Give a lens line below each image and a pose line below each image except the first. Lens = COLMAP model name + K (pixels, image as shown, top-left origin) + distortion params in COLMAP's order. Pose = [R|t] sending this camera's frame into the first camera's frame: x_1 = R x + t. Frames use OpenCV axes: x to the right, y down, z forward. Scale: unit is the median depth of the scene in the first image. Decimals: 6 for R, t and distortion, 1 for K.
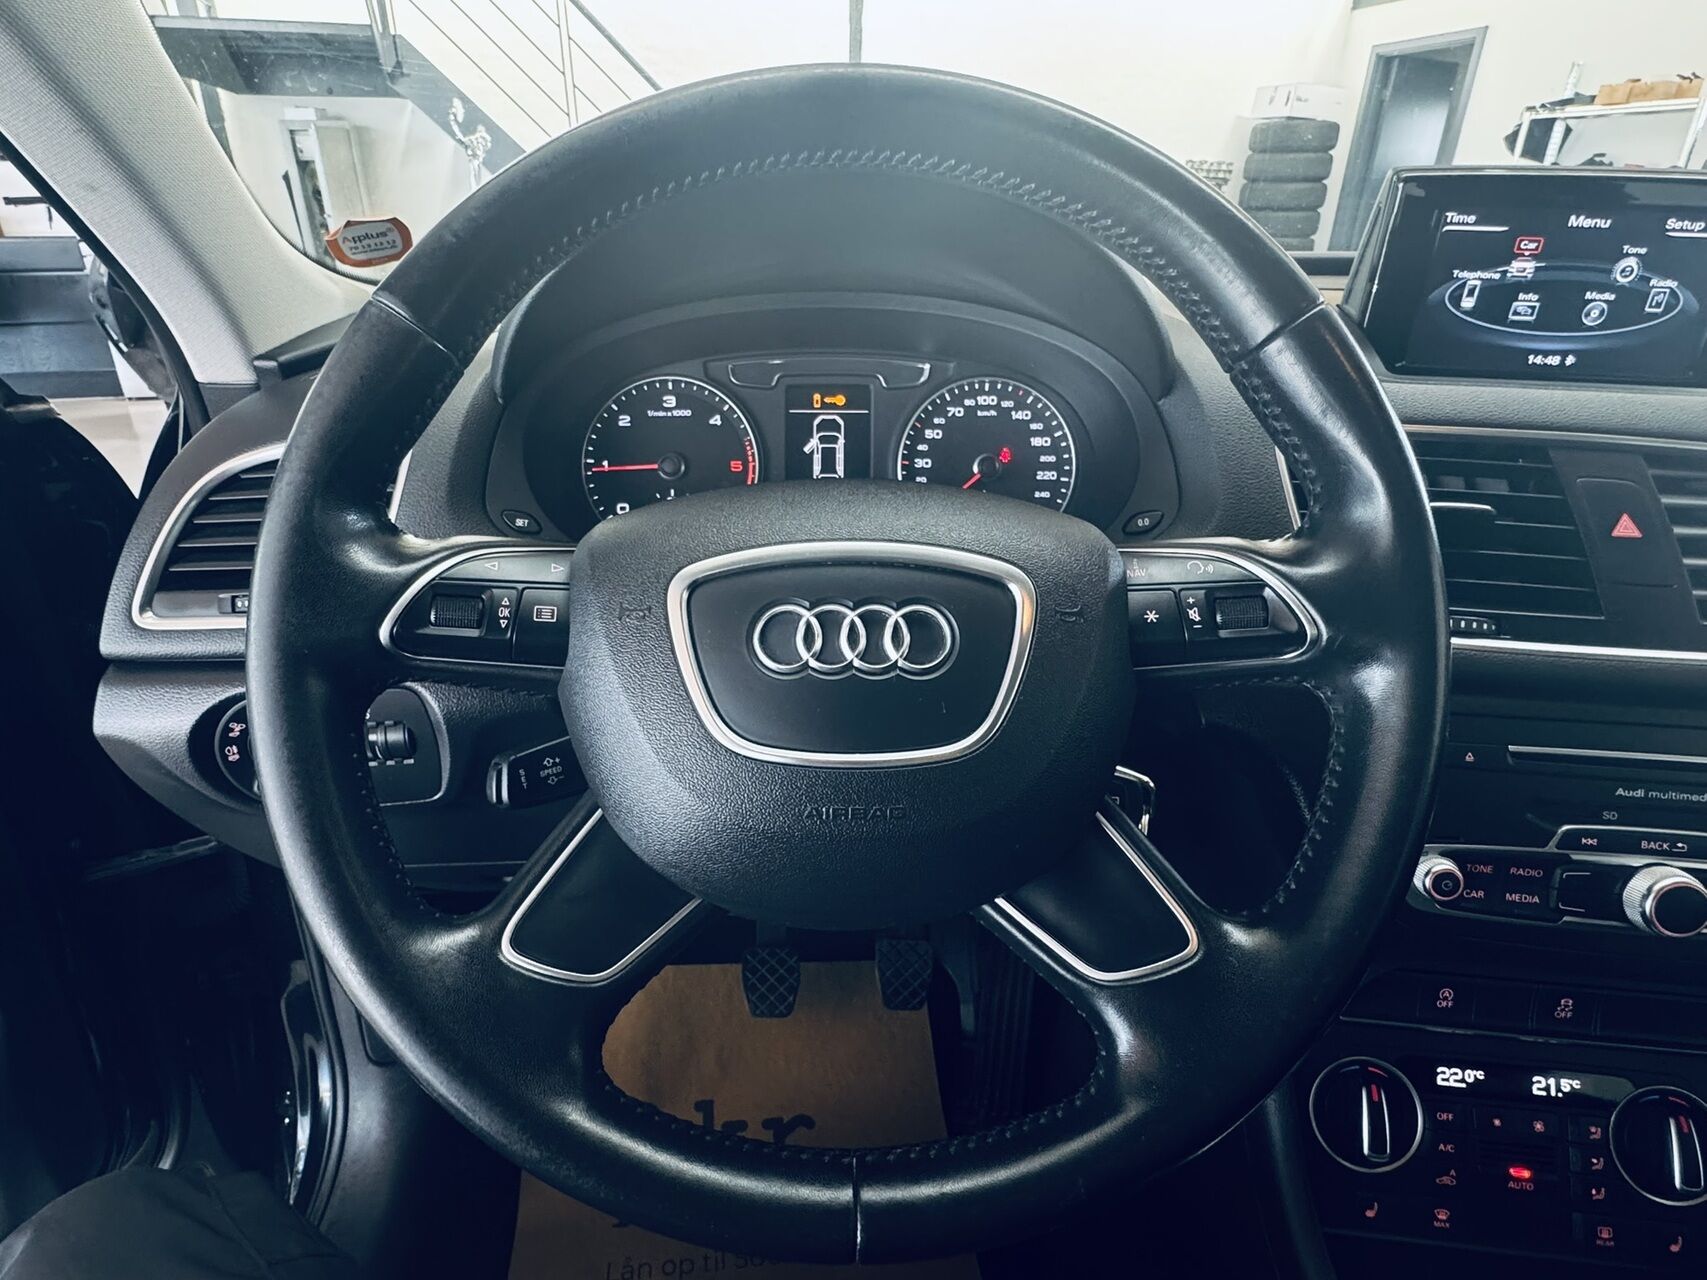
lens RADIAL K [[934.3, 0, 853.5], [0, 934.3, 640.0], [0, 0, 1]] dist [0.003057, 0.000603]
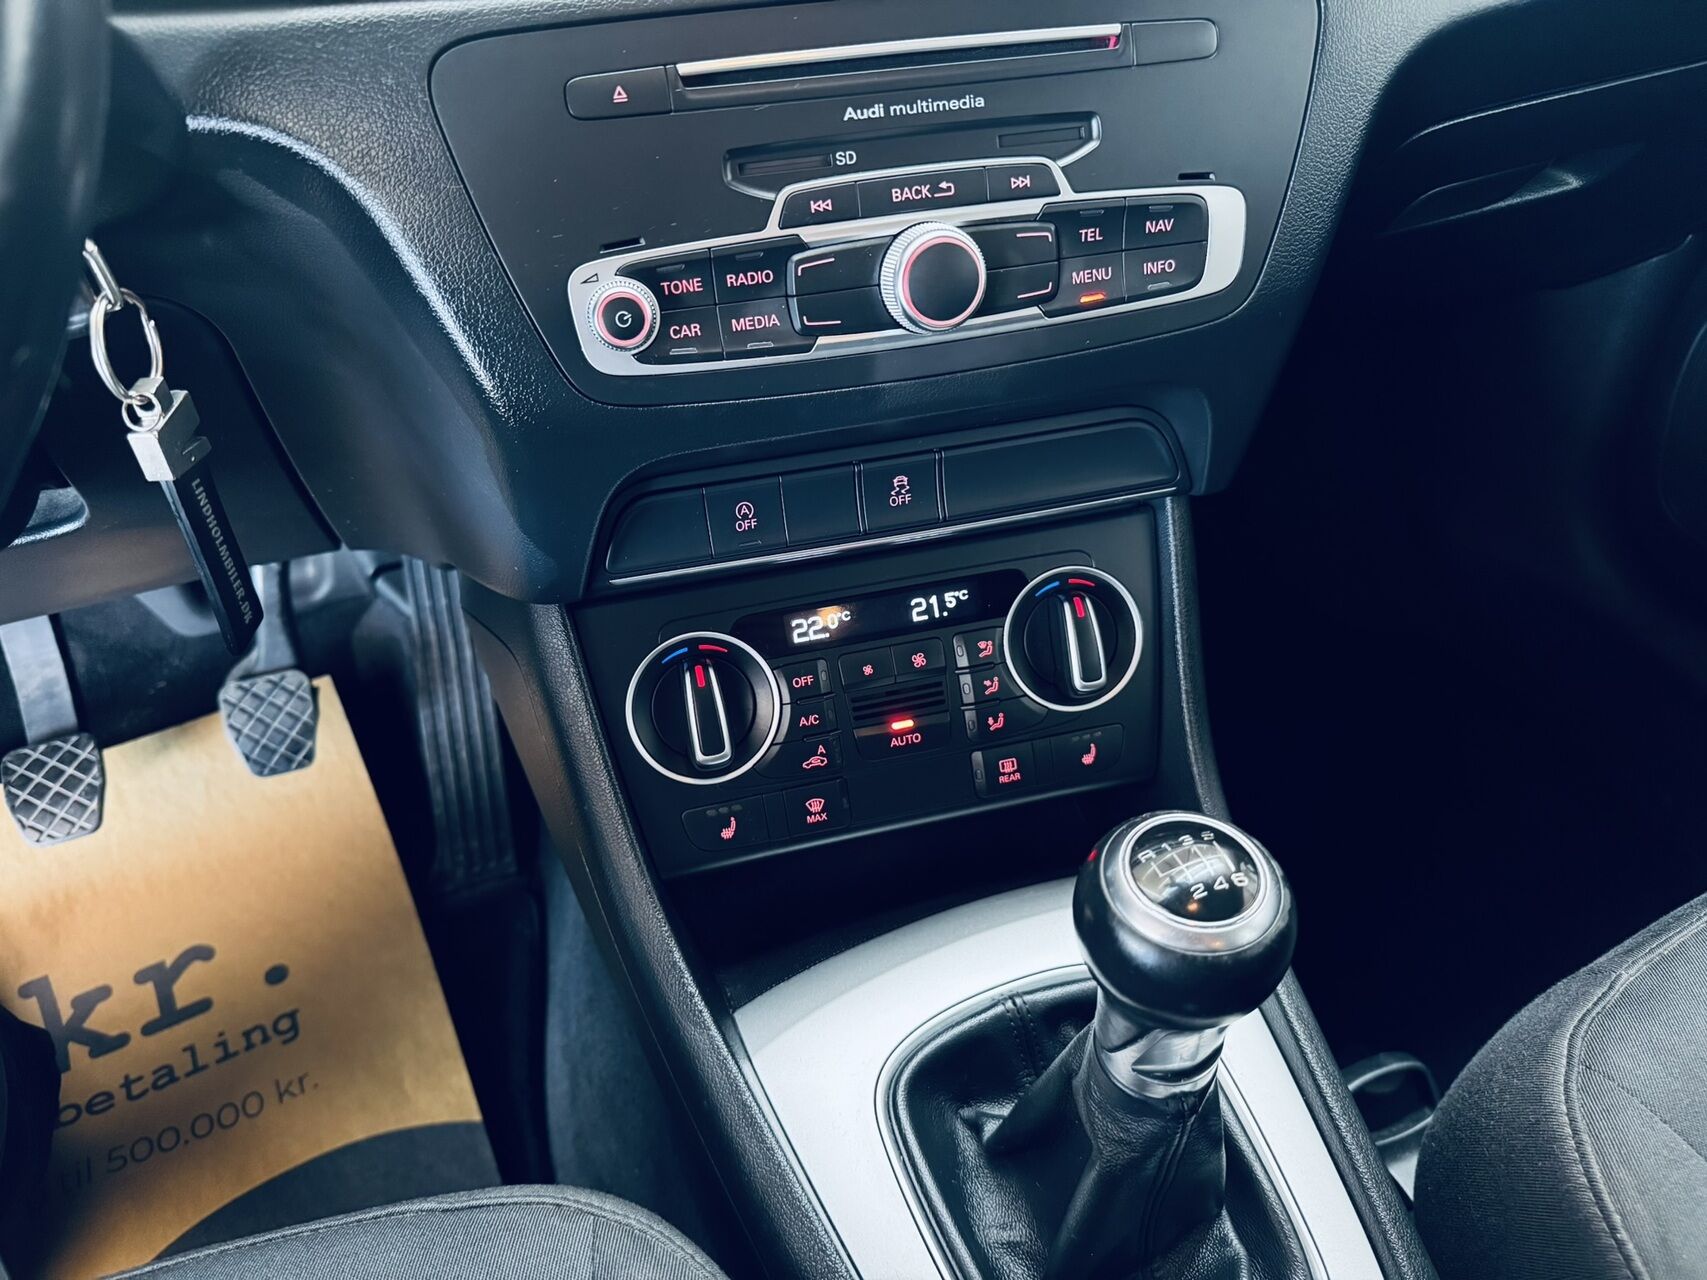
lens RADIAL K [[1231.6, 0, 853.5], [0, 1231.6, 640.0], [0, 0, 1]] dist [0.058739, -0.092155]
pose [[0.930933, -0.249479, 0.266690, 0.420798], [0.166033, 0.939579, 0.299373, 0.201221], [-0.325264, -0.234417, 0.916107, 0.129107]]
